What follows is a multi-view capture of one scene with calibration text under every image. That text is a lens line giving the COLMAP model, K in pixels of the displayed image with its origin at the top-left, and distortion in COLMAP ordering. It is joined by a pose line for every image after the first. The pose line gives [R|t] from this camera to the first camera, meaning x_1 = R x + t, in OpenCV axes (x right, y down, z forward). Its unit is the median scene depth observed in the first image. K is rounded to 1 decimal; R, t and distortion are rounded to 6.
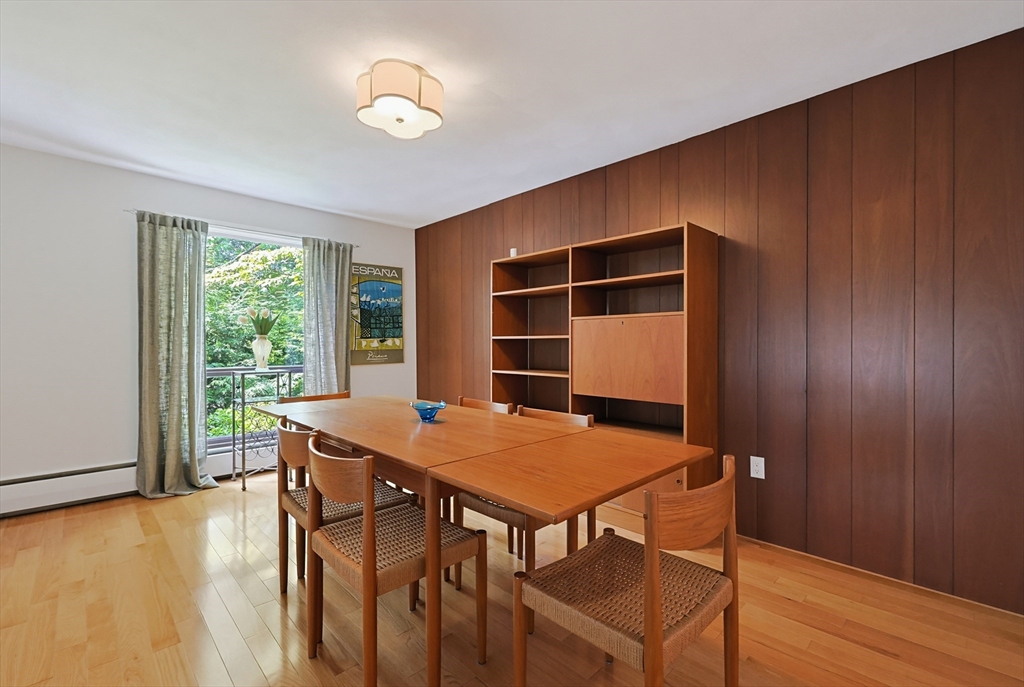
lens RADIAL K [[438.1, 0, 535.0], [0, 438.1, 336.7], [0, 0, 1]] dist [0.000263, -0.000004]
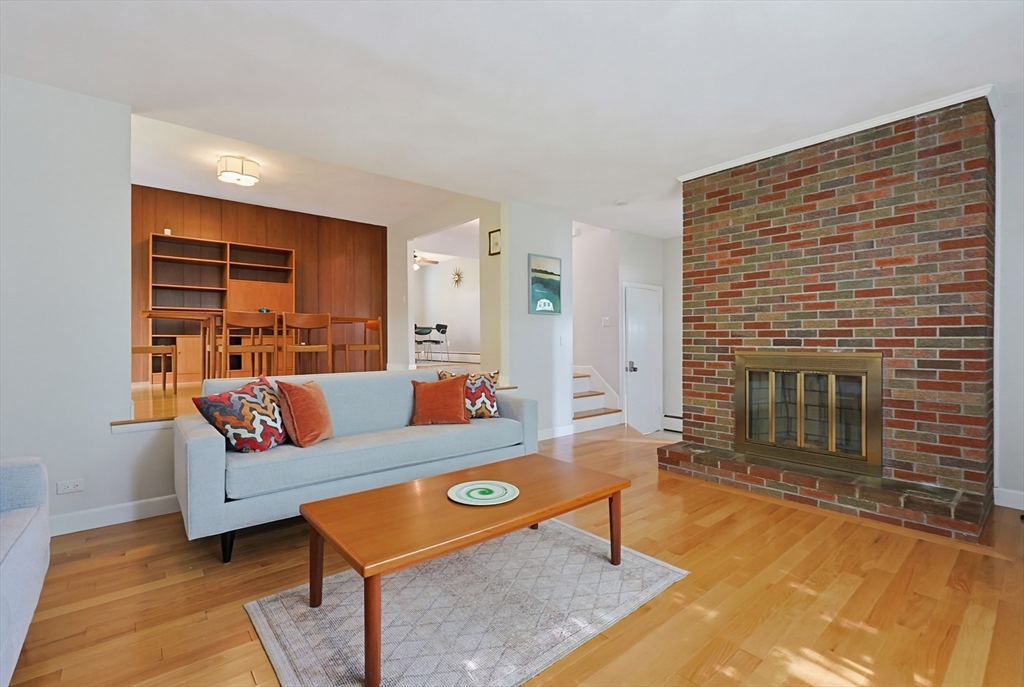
lens RADIAL K [[453.6, 0, 506.6], [0, 453.6, 340.9], [0, 0, 1]] dist [-0.003800, -0.000546]
pose [[0.075981, -0.003086, 0.997104, -1.475047], [-0.010270, 0.999940, 0.003878, 0.167725], [-0.997056, -0.010535, 0.075945, -0.307073]]
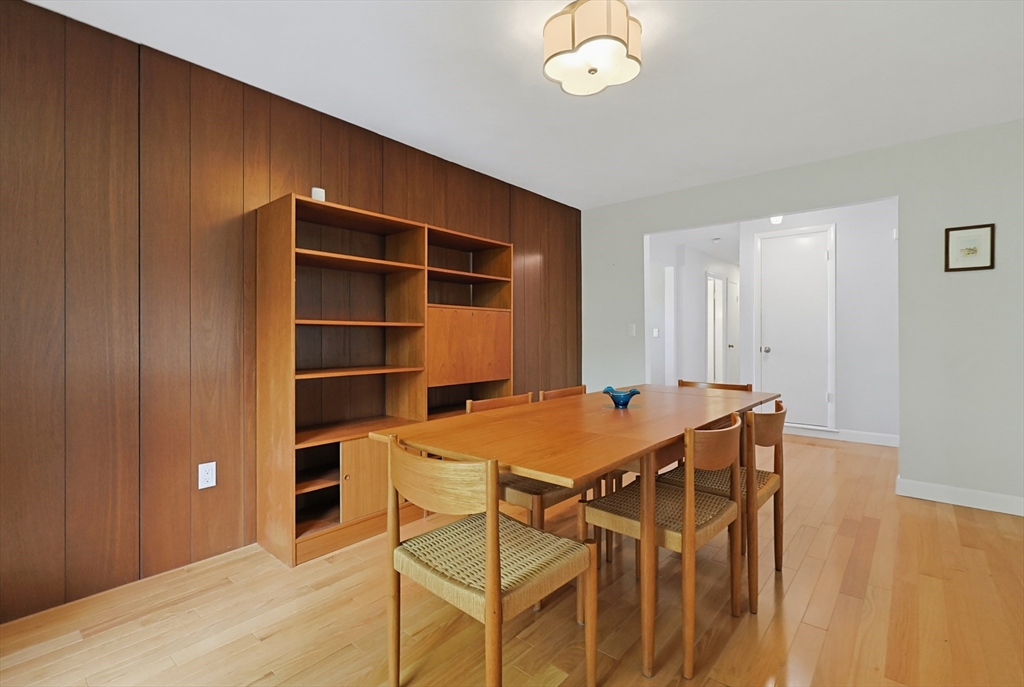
lens RADIAL K [[463.7, 0, 529.3], [0, 463.7, 336.6], [0, 0, 1]] dist [-0.000637, 0.000033]
pose [[-0.099619, -0.003030, 0.995021, -0.732607], [-0.014963, 0.999887, 0.001546, 0.016092], [-0.994913, -0.014734, -0.099653, 0.713612]]
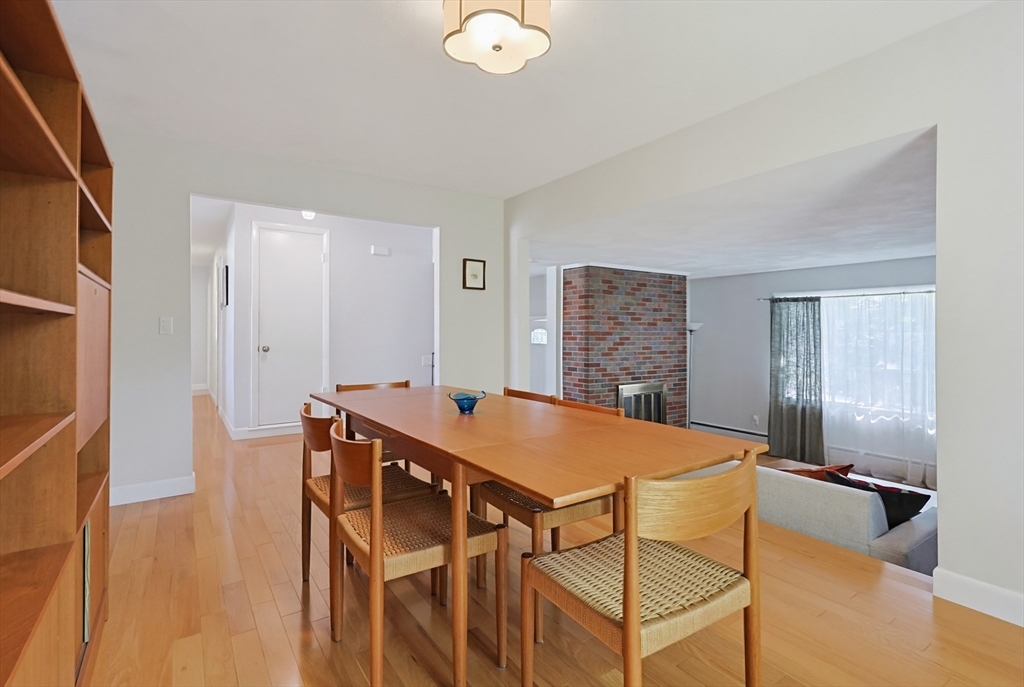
lens RADIAL K [[487.7, 0, 516.9], [0, 487.7, 329.1], [0, 0, 1]] dist [0.001874, 0.000087]
pose [[-0.984375, -0.000459, 0.176086, -0.302628], [-0.004193, 0.999774, -0.020838, 0.017943], [-0.176036, -0.021250, -0.984154, 1.110674]]
